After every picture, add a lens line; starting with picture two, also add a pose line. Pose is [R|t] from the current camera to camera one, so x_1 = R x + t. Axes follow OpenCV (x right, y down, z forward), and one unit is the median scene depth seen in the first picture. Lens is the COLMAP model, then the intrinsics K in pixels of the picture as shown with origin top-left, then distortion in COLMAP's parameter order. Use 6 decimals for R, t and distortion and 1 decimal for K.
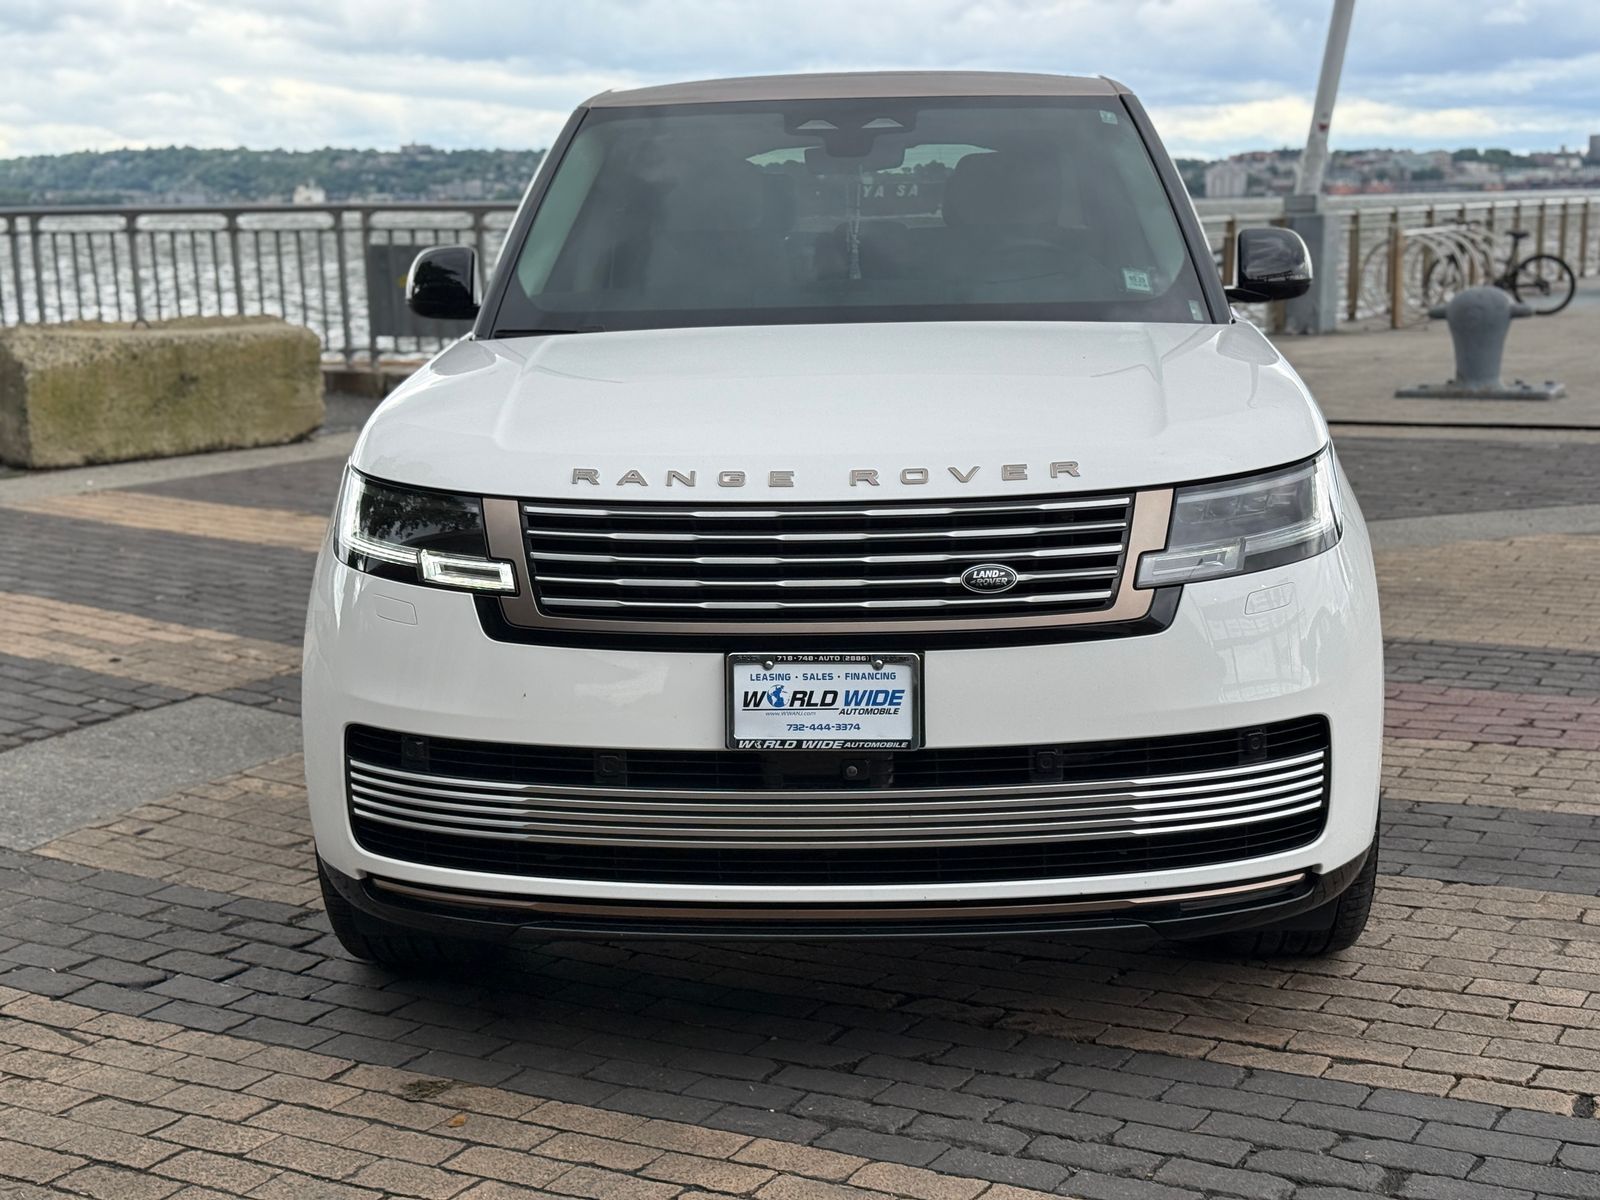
lens RADIAL K [[2250.2, 0, 805.4], [0, 2250.2, 605.0], [0, 0, 1]] dist [0.097791, 0.000000]
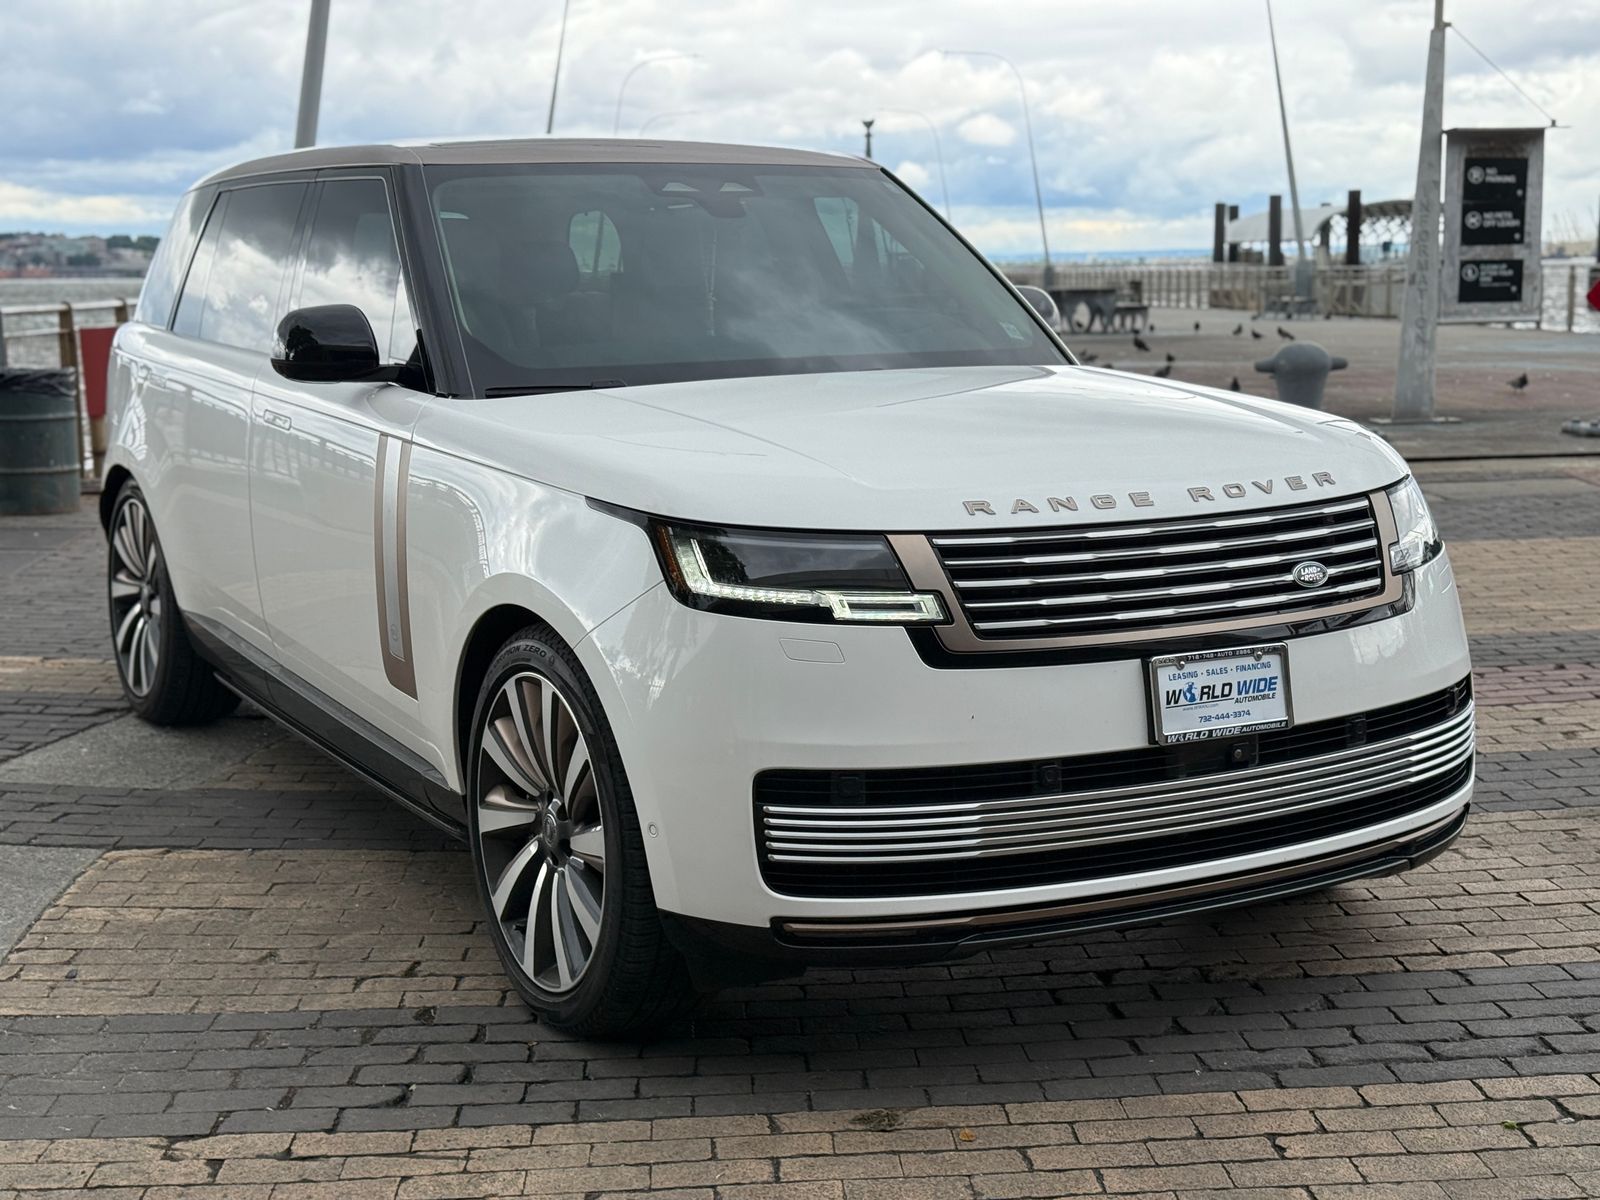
lens RADIAL K [[2250.2, 0, 803.1], [0, 2250.2, 596.3], [0, 0, 1]] dist [0.097791, 0.000000]
pose [[0.844858, -0.072135, 0.530105, -0.730494], [0.093514, 0.995525, -0.013572, -0.009002], [-0.526754, 0.061038, 0.847823, 0.149533]]
